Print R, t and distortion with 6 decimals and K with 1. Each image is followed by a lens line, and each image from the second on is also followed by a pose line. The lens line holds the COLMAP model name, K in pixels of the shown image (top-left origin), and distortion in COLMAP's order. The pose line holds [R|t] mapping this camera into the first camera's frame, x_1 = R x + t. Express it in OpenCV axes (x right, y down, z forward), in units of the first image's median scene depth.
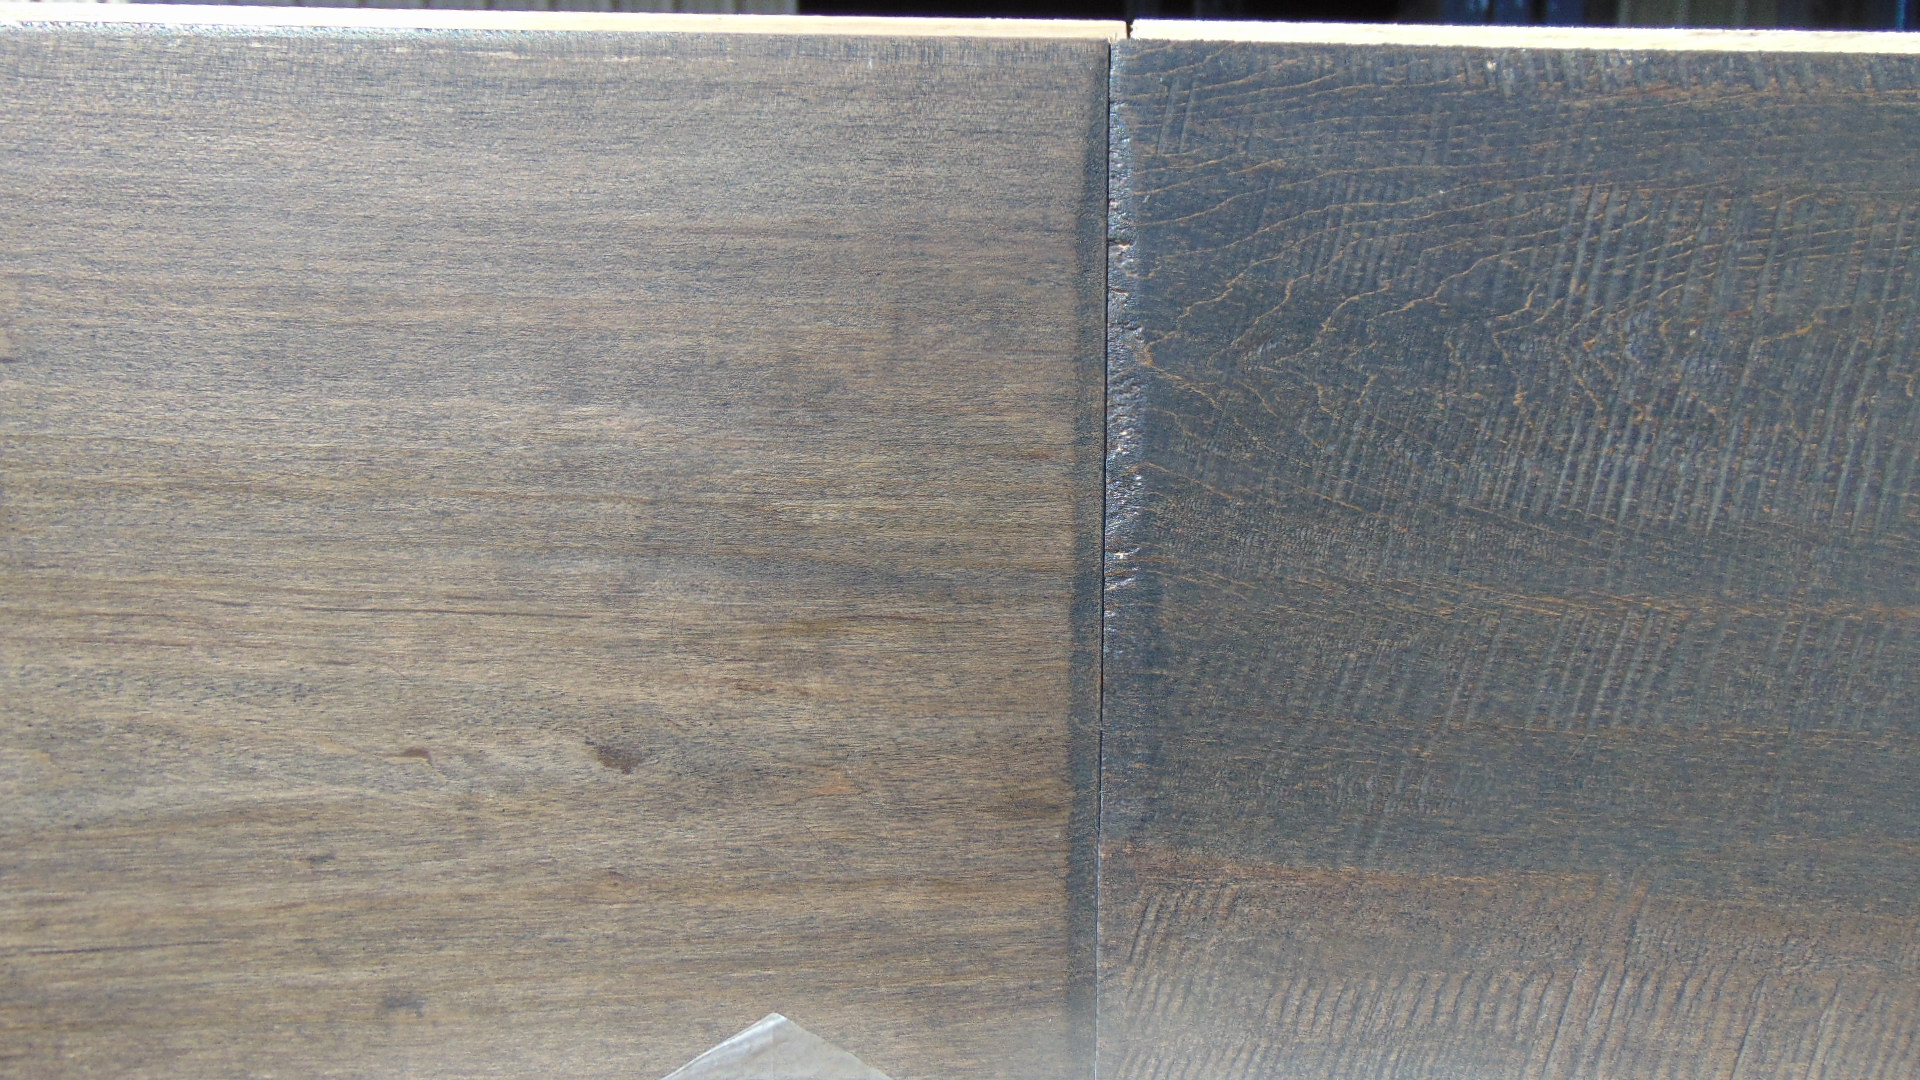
lens RADIAL K [[1403.8, 0, 967.9], [0, 1403.8, 535.9], [0, 0, 1]] dist [0.002240, 0.009277]
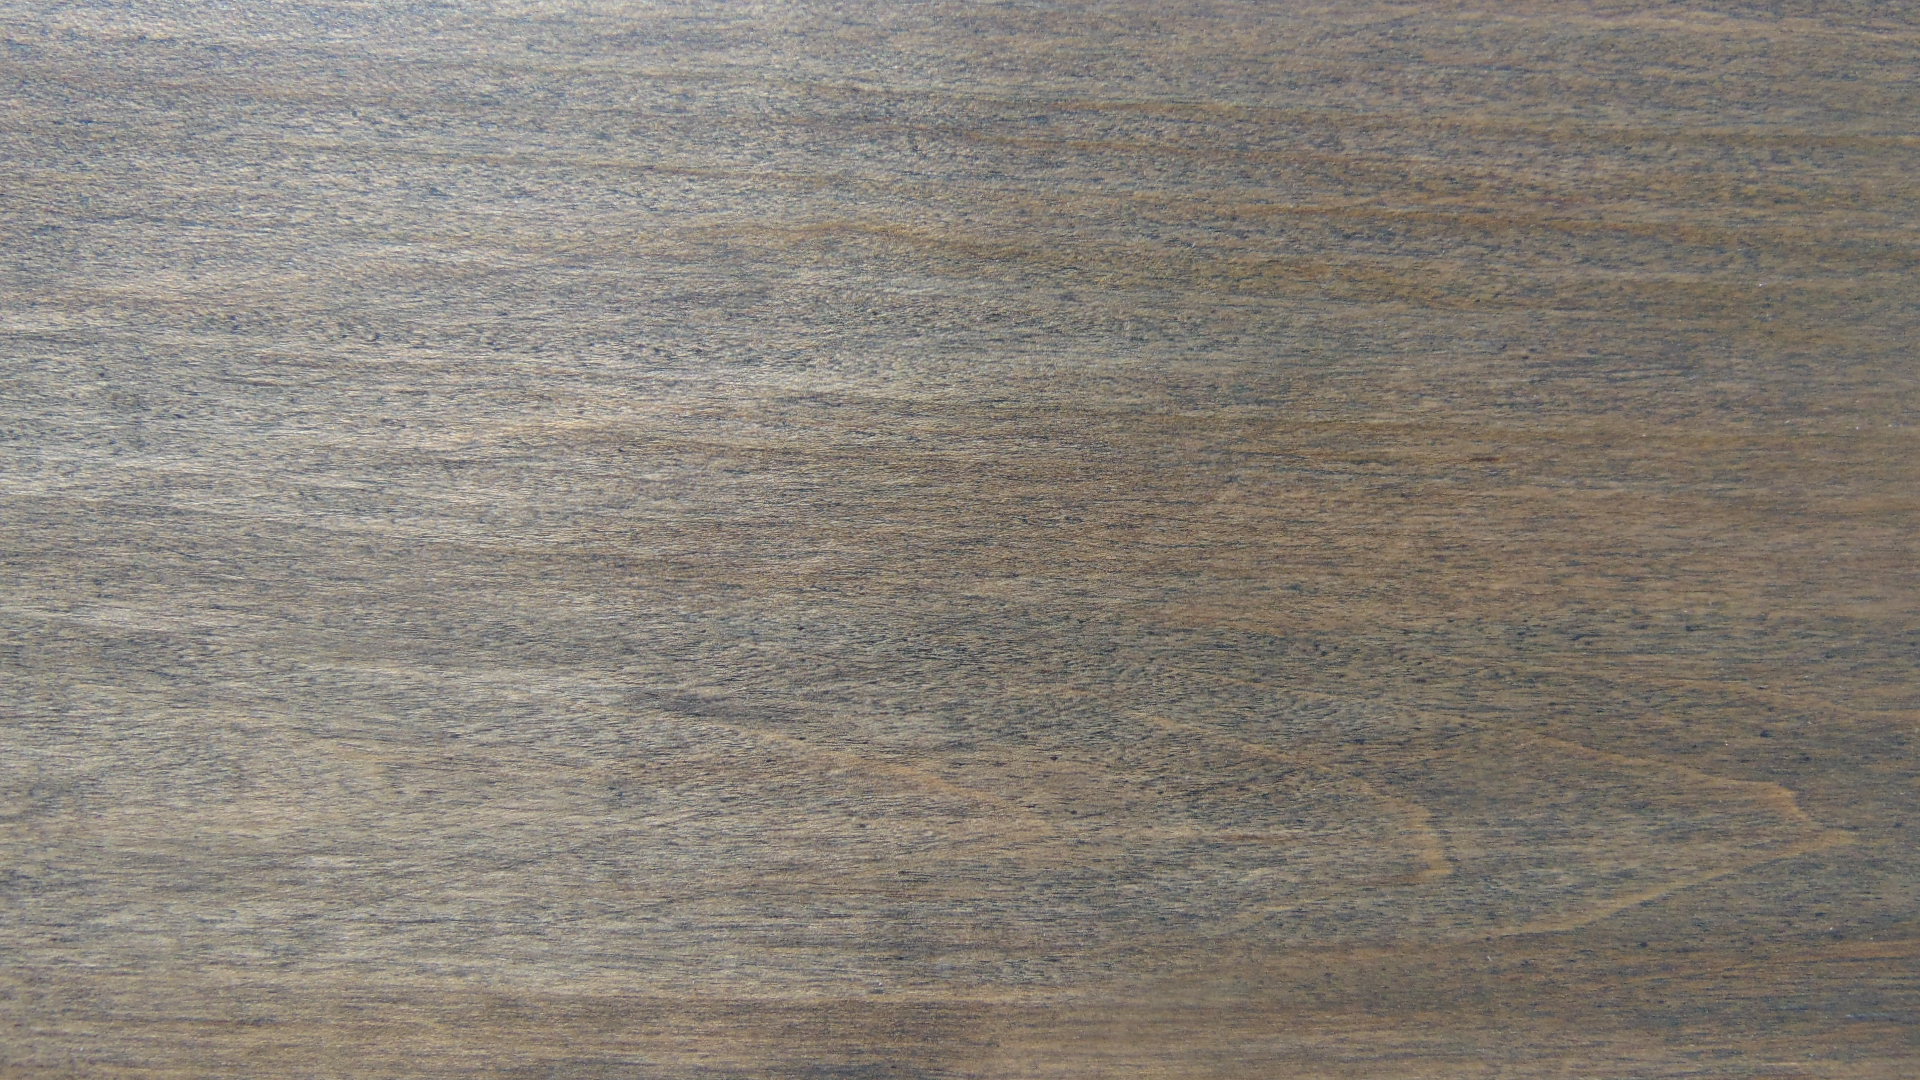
lens RADIAL K [[1403.8, 0, 960.3], [0, 1403.8, 541.4], [0, 0, 1]] dist [0.002240, 0.009277]
pose [[0.996397, 0.006495, -0.084567, -0.883788], [-0.002100, 0.998647, 0.051961, 0.040599], [0.084790, -0.051596, 0.995062, 0.473717]]
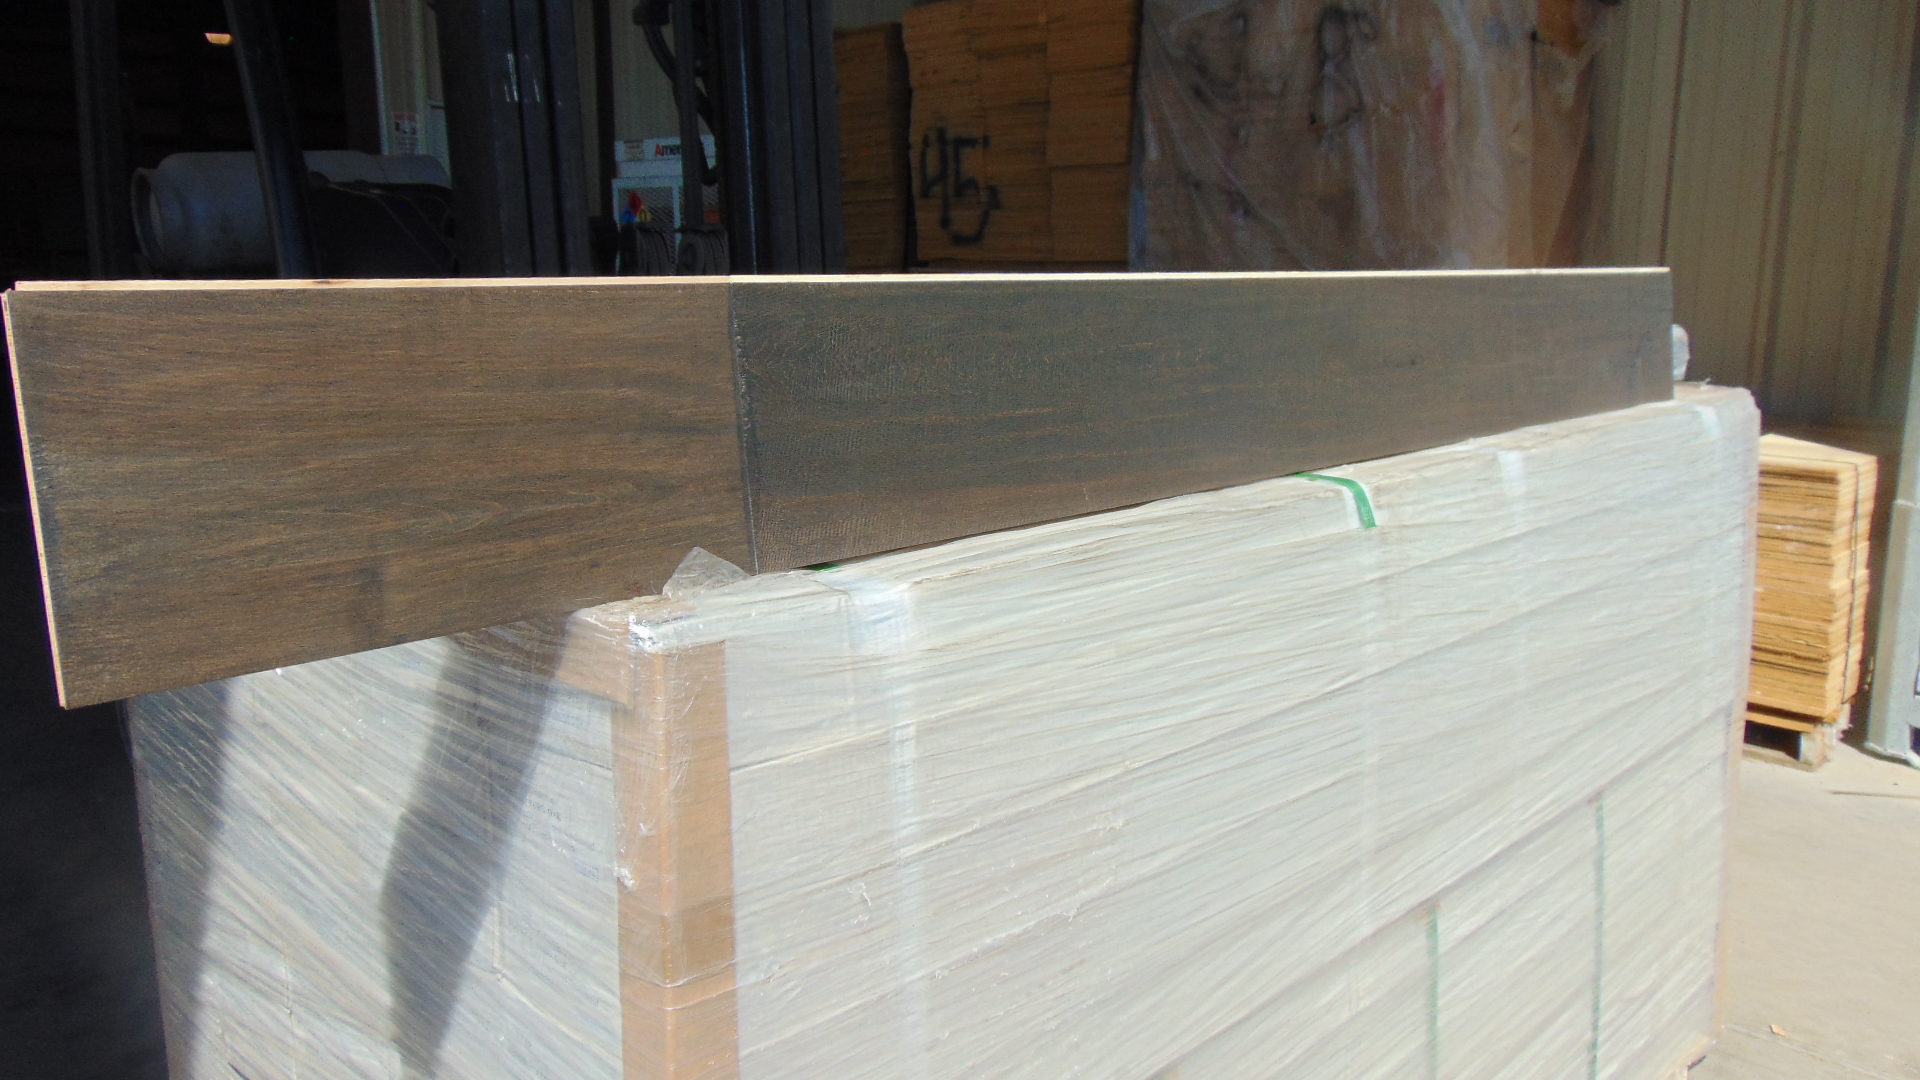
lens RADIAL K [[1403.8, 0, 953.1], [0, 1403.8, 548.3], [0, 0, 1]] dist [0.002240, 0.009277]
pose [[0.727692, -0.144891, 0.670426, -2.078702], [0.127117, 0.988990, 0.075763, 0.143001], [-0.674022, 0.030091, 0.738098, -2.154630]]
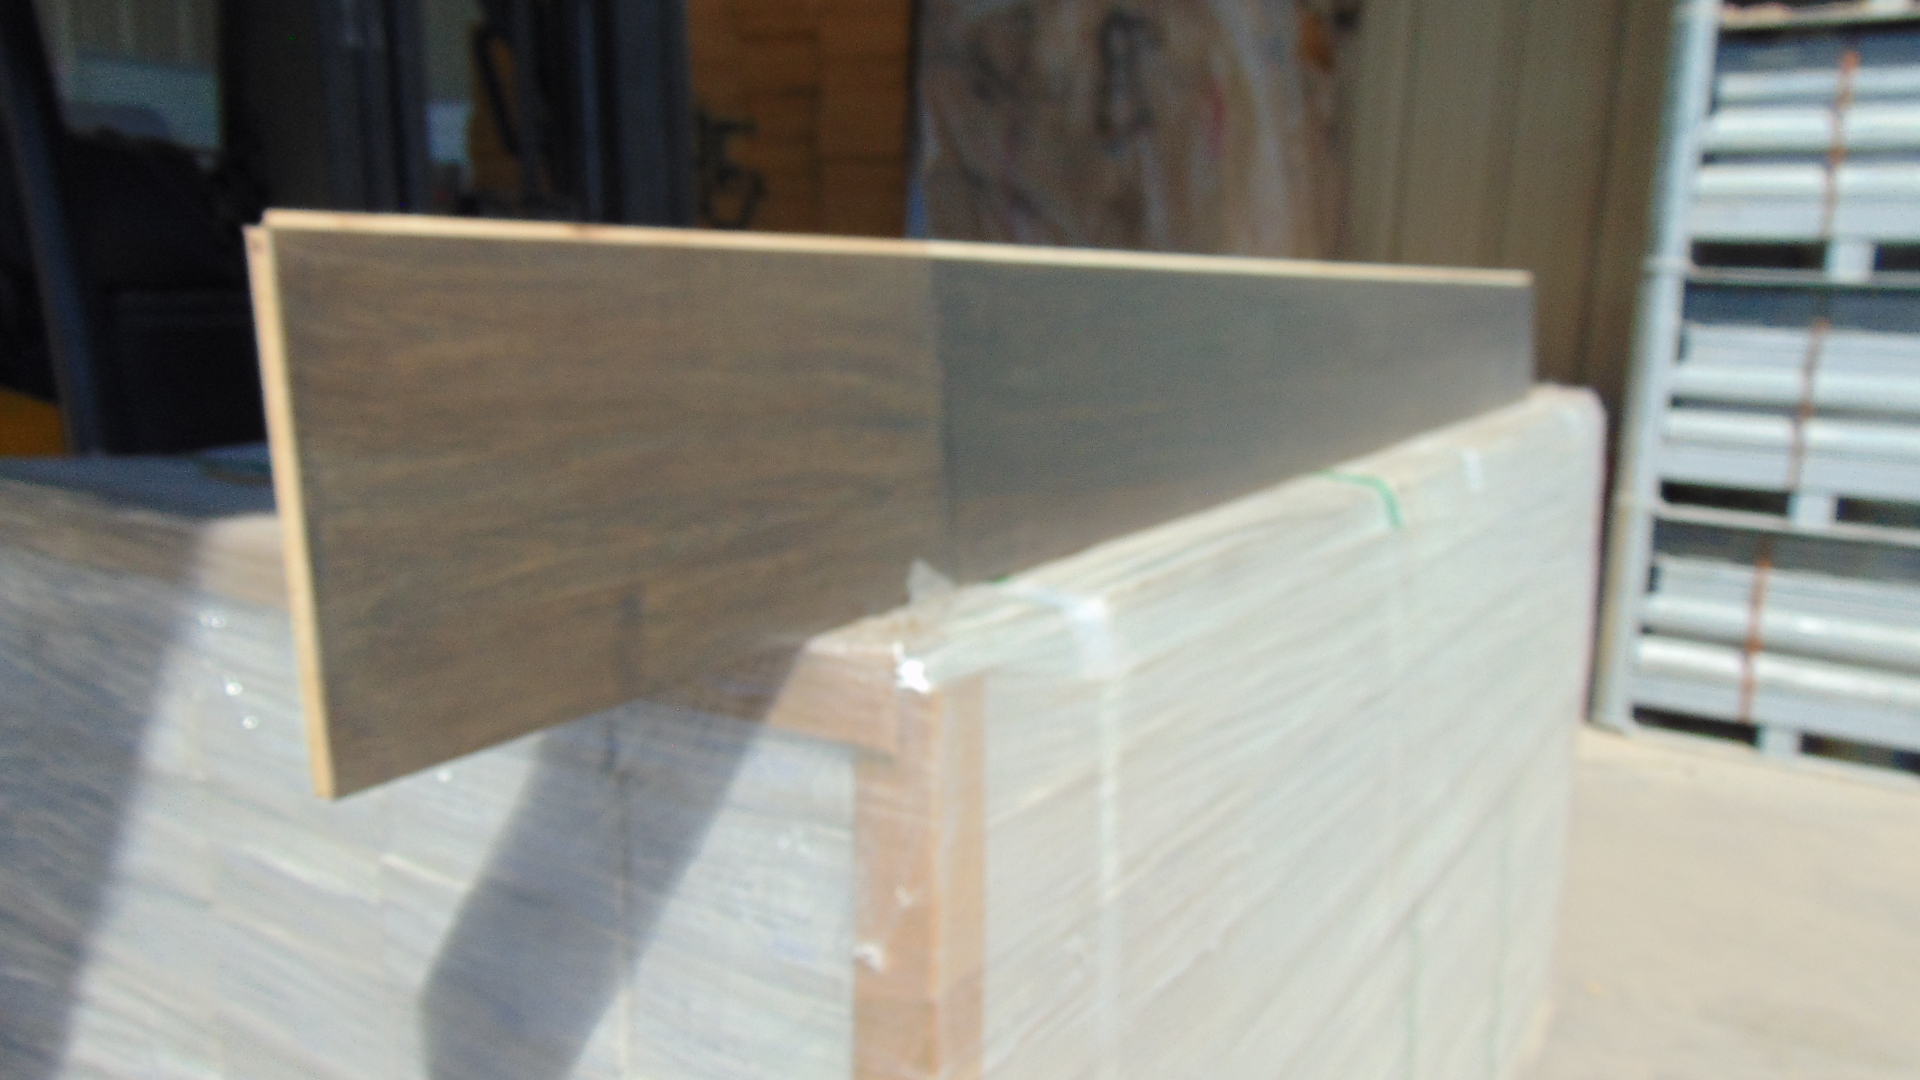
lens RADIAL K [[1403.8, 0, 949.6], [0, 1403.8, 549.8], [0, 0, 1]] dist [0.002240, 0.009277]
pose [[0.562952, -0.156385, 0.811560, -2.595724], [0.121501, 0.986926, 0.105896, -0.013118], [-0.817510, 0.038991, 0.574593, -0.873145]]
